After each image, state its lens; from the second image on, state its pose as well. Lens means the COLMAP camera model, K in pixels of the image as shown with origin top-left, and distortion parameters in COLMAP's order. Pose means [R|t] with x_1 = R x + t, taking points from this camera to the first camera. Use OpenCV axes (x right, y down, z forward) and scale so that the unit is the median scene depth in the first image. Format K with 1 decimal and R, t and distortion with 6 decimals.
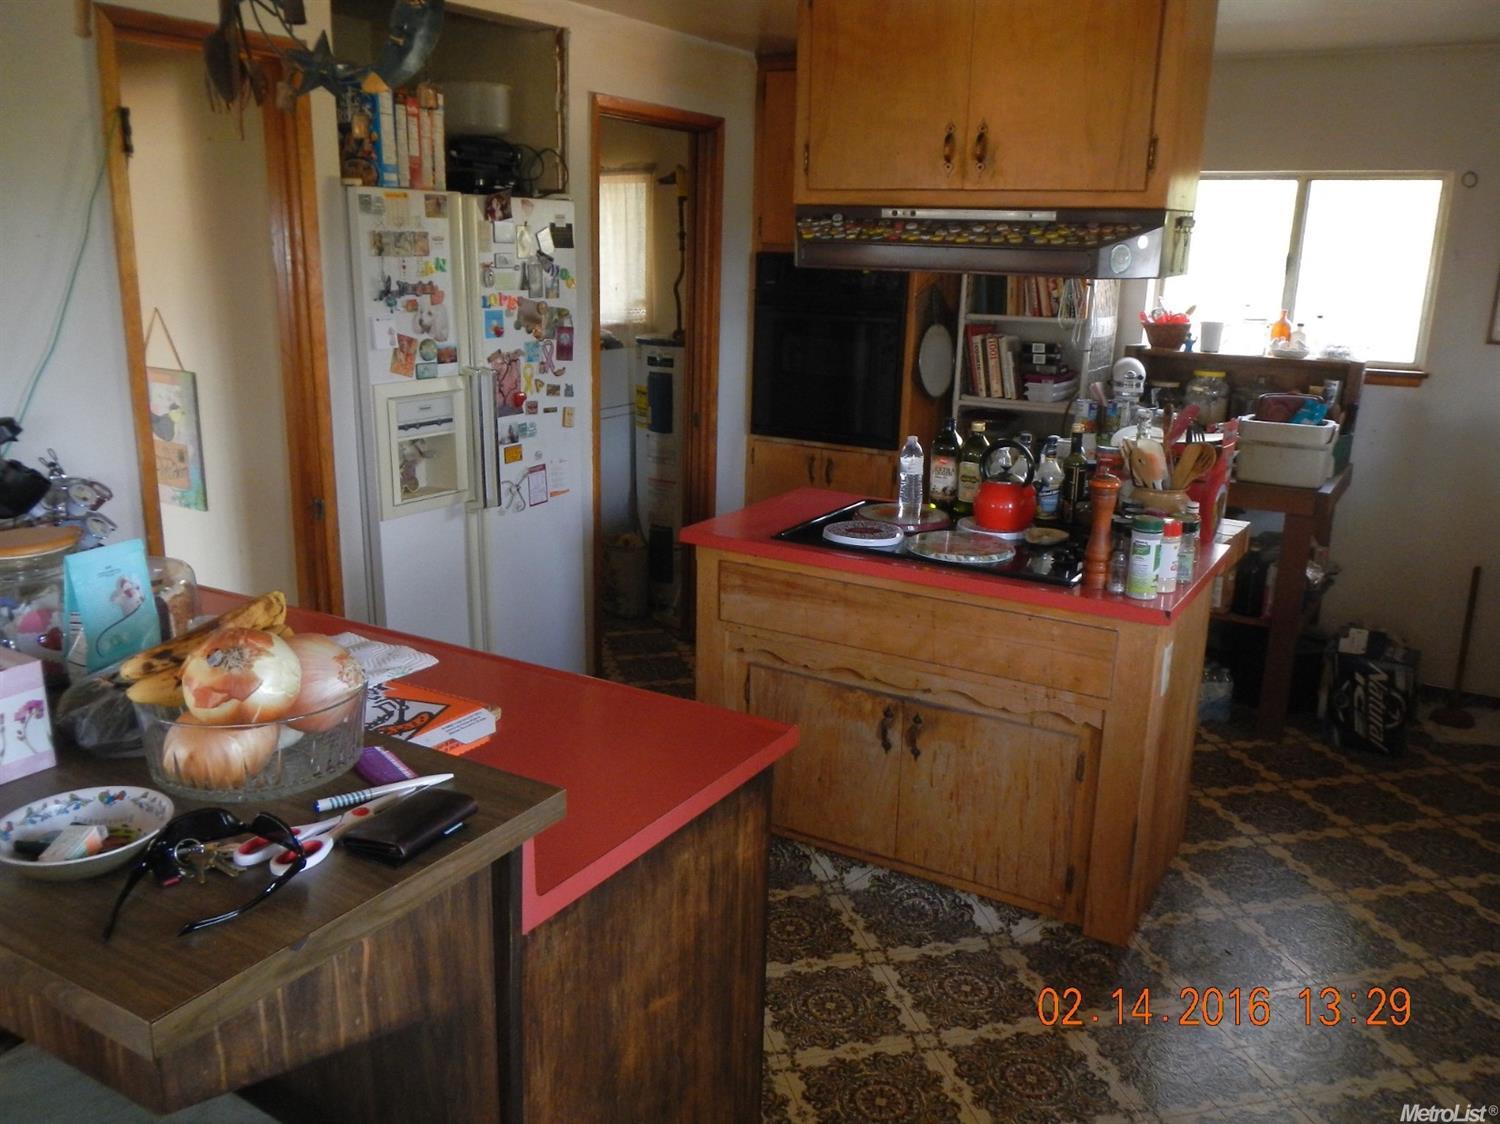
lens RADIAL K [[1231.5, 0, 751.8], [0, 1231.5, 563.4], [0, 0, 1]] dist [-0.000144, -0.005946]
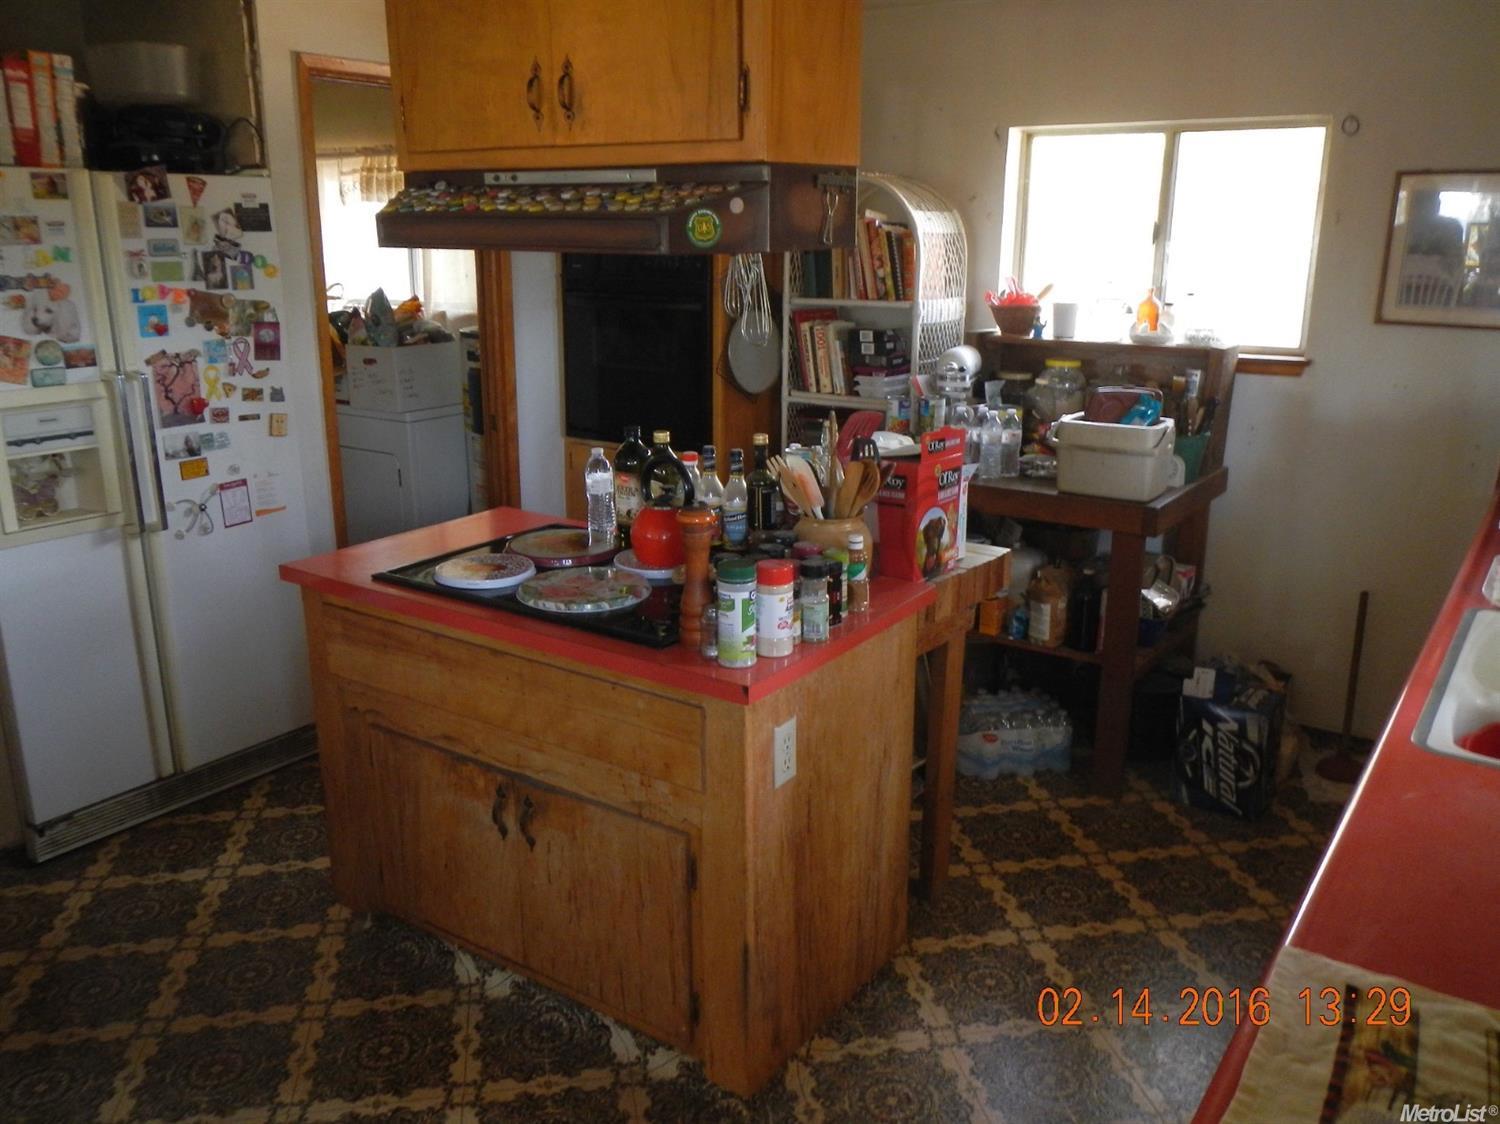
lens RADIAL K [[1231.5, 0, 749.6], [0, 1231.5, 564.5], [0, 0, 1]] dist [-0.000144, -0.005946]
pose [[0.997459, -0.001857, -0.071213, 0.274054], [0.002803, 0.999909, 0.013181, -0.032853], [0.071182, -0.013347, 0.997374, 0.161990]]
